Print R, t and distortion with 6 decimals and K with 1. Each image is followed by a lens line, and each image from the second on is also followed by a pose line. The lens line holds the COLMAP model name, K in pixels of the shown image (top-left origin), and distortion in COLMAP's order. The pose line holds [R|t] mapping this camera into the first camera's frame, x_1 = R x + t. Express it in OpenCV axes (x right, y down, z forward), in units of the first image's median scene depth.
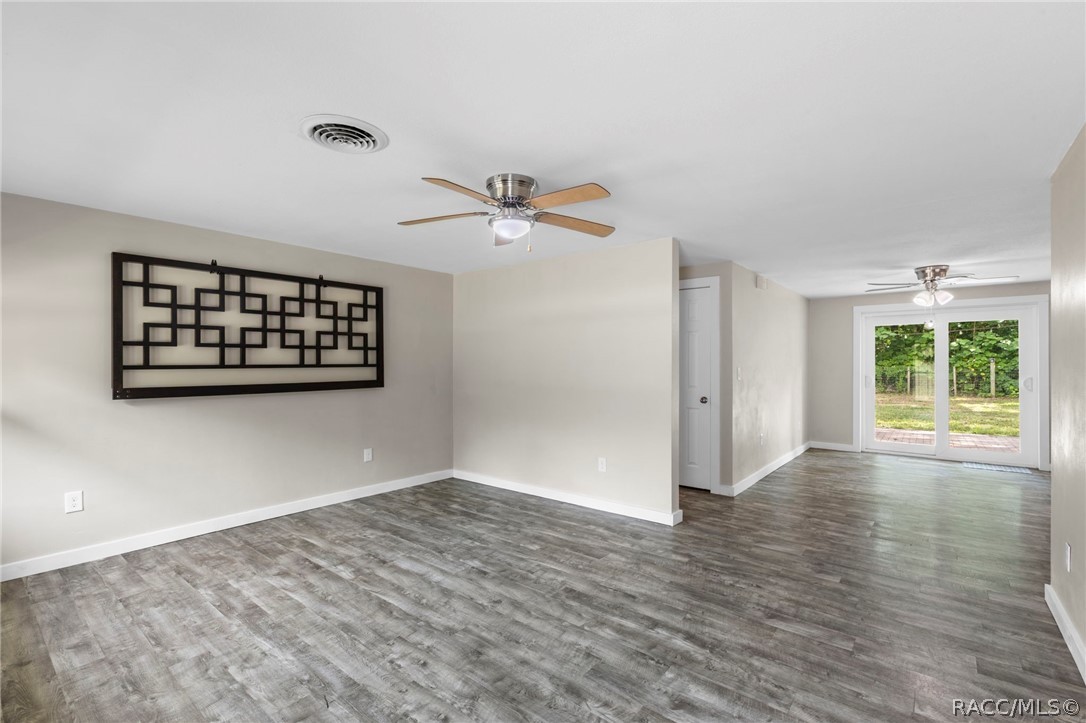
lens RADIAL K [[489.8, 0, 545.8], [0, 489.8, 365.6], [0, 0, 1]] dist [0.002315, -0.000488]
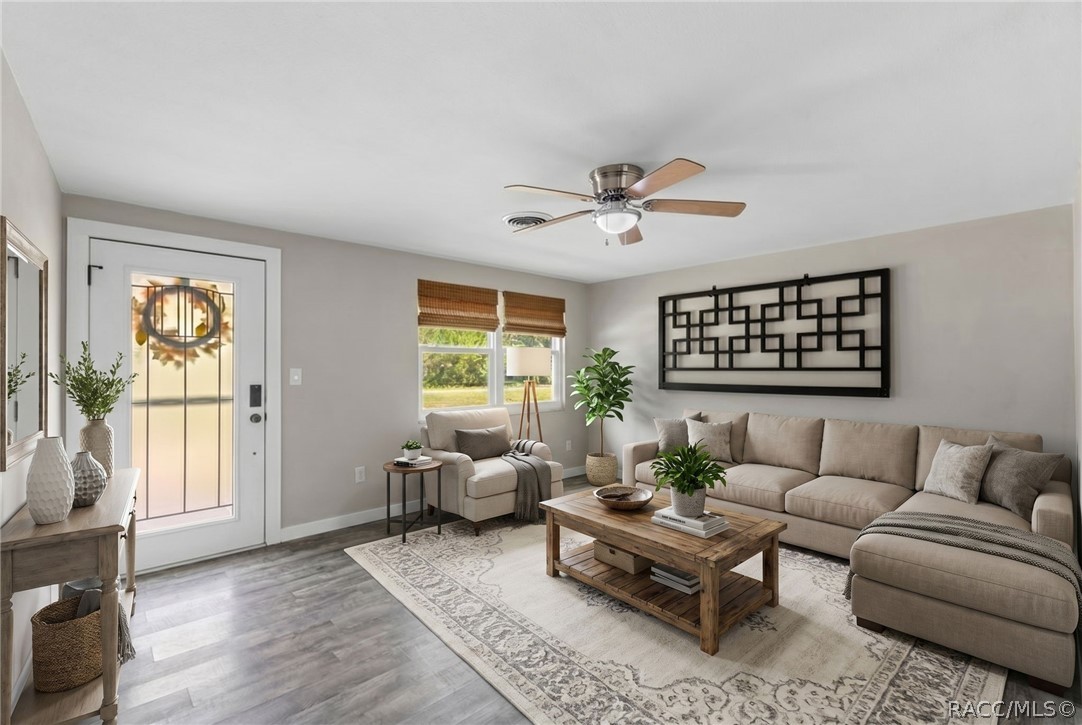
lens RADIAL K [[488.0, 0, 543.8], [0, 488.0, 366.6], [0, 0, 1]] dist [0.002315, -0.000488]
pose [[-0.141343, 0.000411, -0.989961, 0.565540], [-0.004420, 0.999990, 0.001046, -0.003427], [0.989951, 0.004524, -0.141340, 0.646815]]
